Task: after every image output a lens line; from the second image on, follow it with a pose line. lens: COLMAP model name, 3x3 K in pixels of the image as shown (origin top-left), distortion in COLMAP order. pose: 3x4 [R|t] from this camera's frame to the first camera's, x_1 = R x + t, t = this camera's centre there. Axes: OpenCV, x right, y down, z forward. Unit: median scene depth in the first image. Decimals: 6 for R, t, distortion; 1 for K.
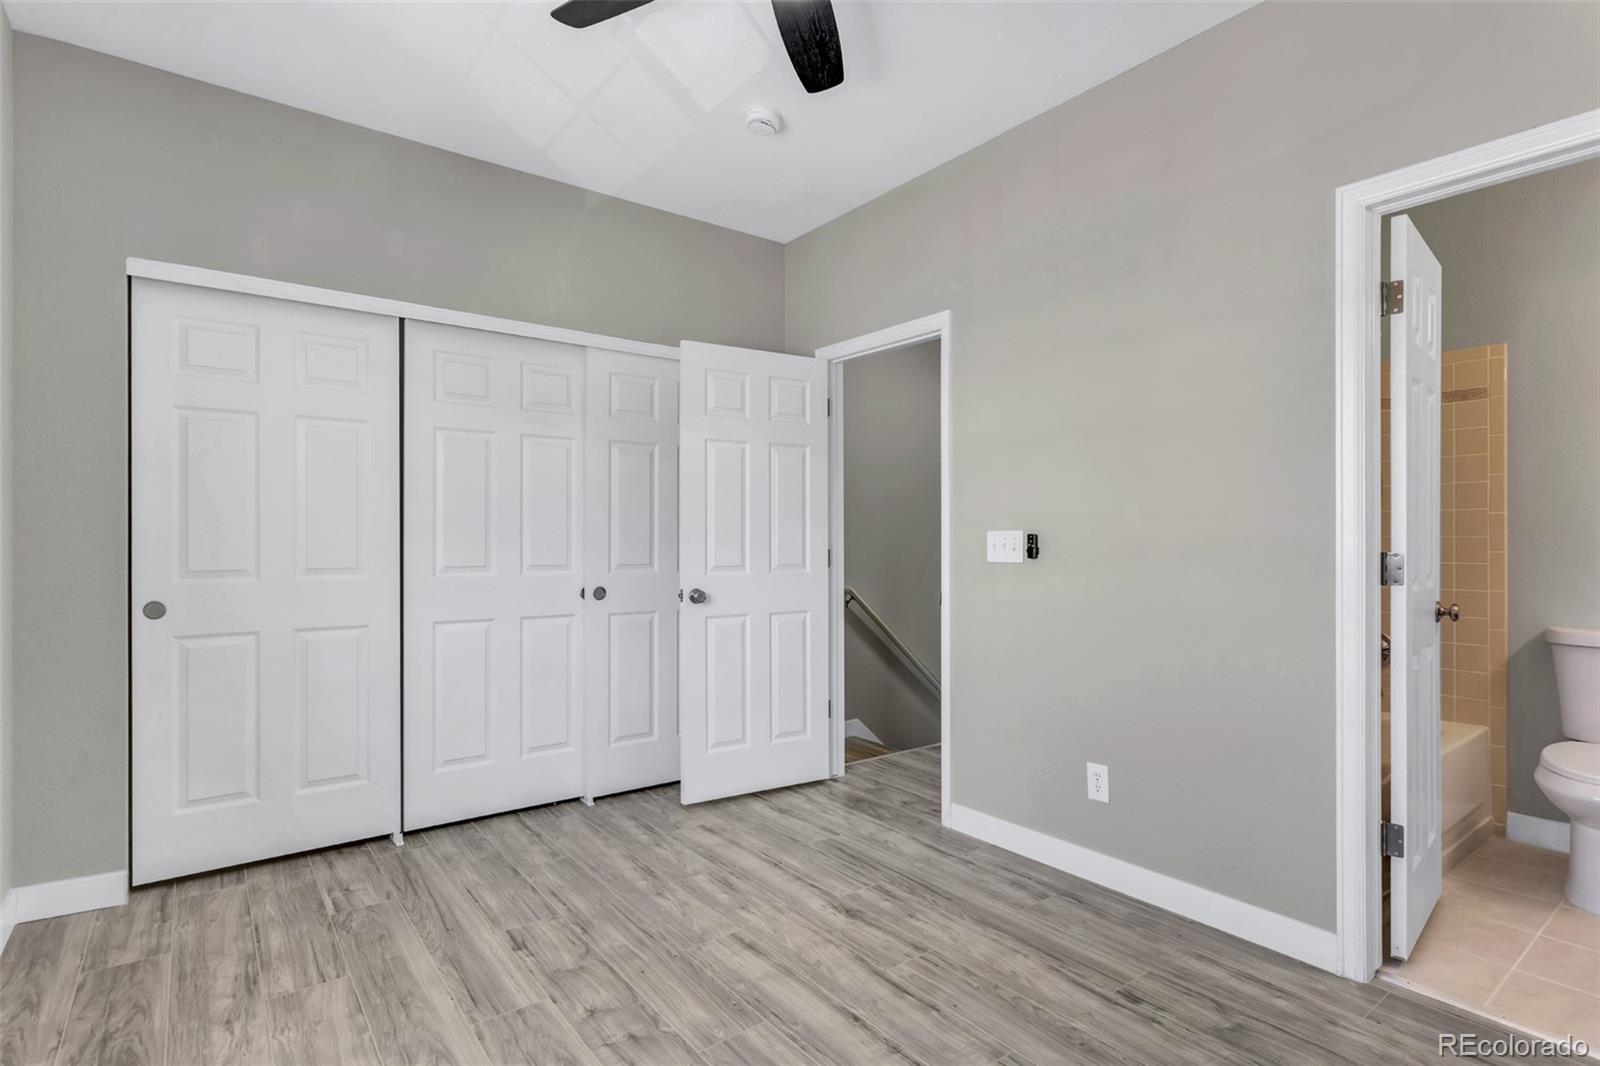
lens RADIAL K [[792.0, 0, 787.2], [0, 792.0, 535.1], [0, 0, 1]] dist [-0.007244, -0.000250]
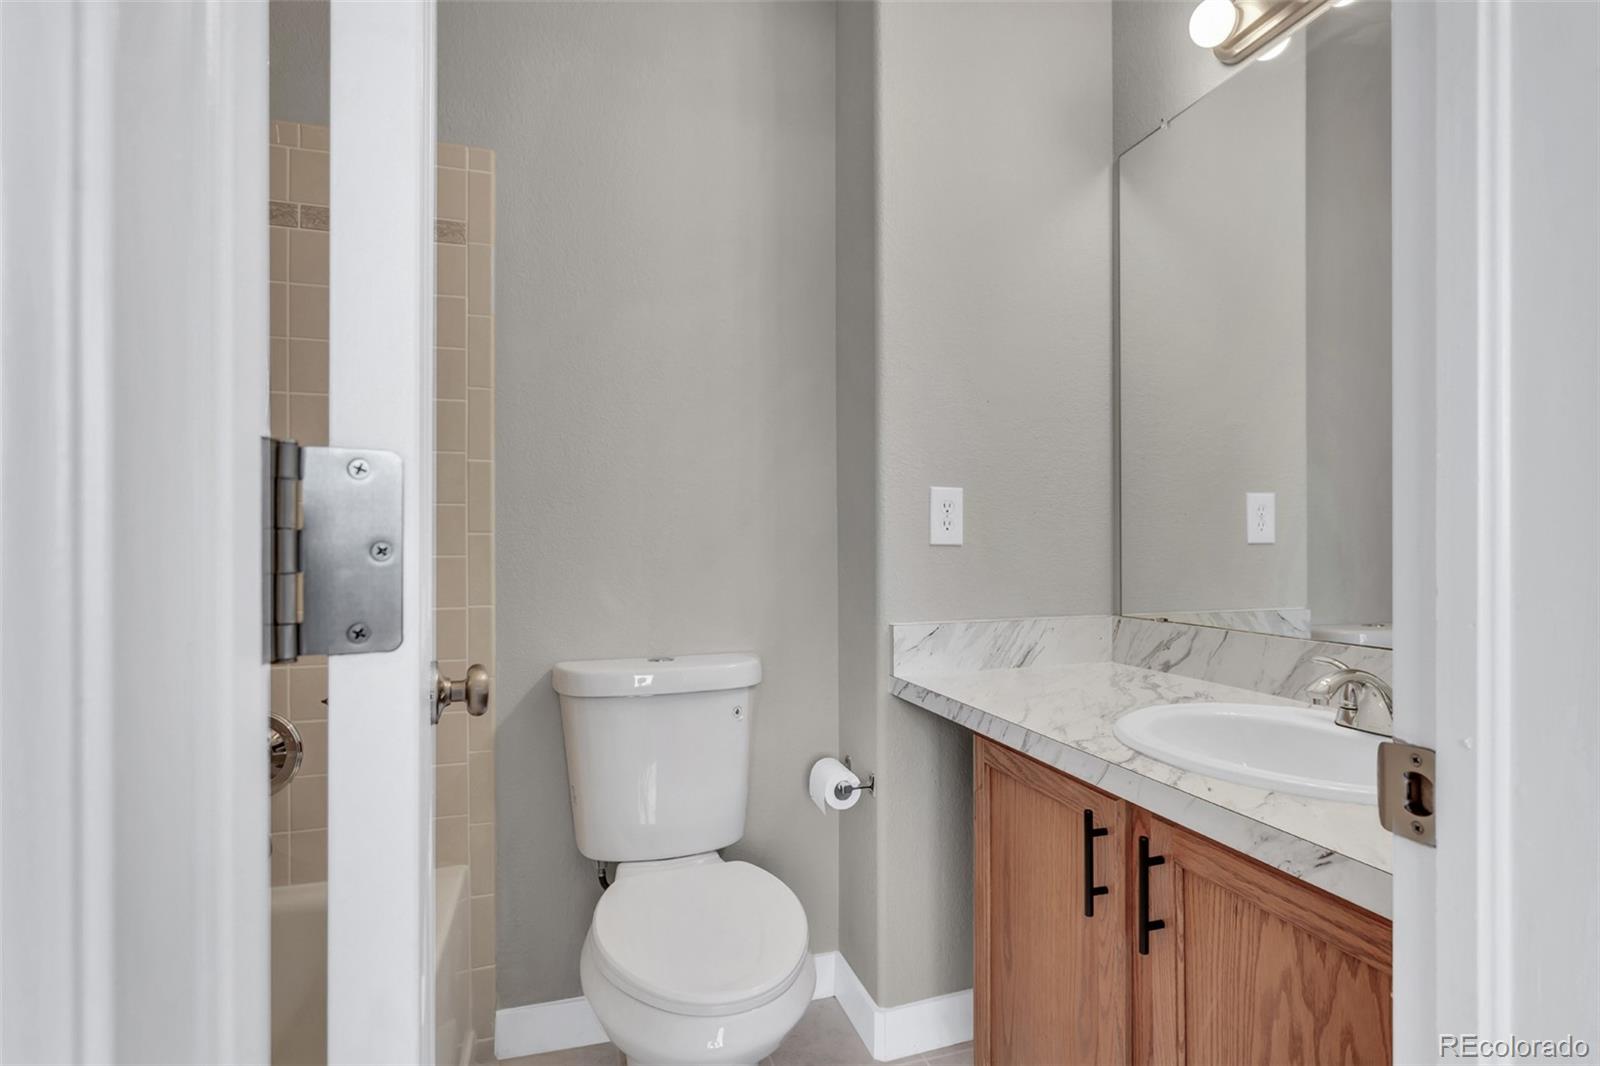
lens RADIAL K [[779.3, 0, 800.0], [0, 779.3, 533.0], [0, 0, 1]] dist [-0.000167, 0.000265]
pose [[0.322411, 0.009166, 0.946555, 0.564588], [0.008268, 0.999888, -0.012499, 0.035210], [-0.946564, 0.011855, 0.322299, 0.748808]]
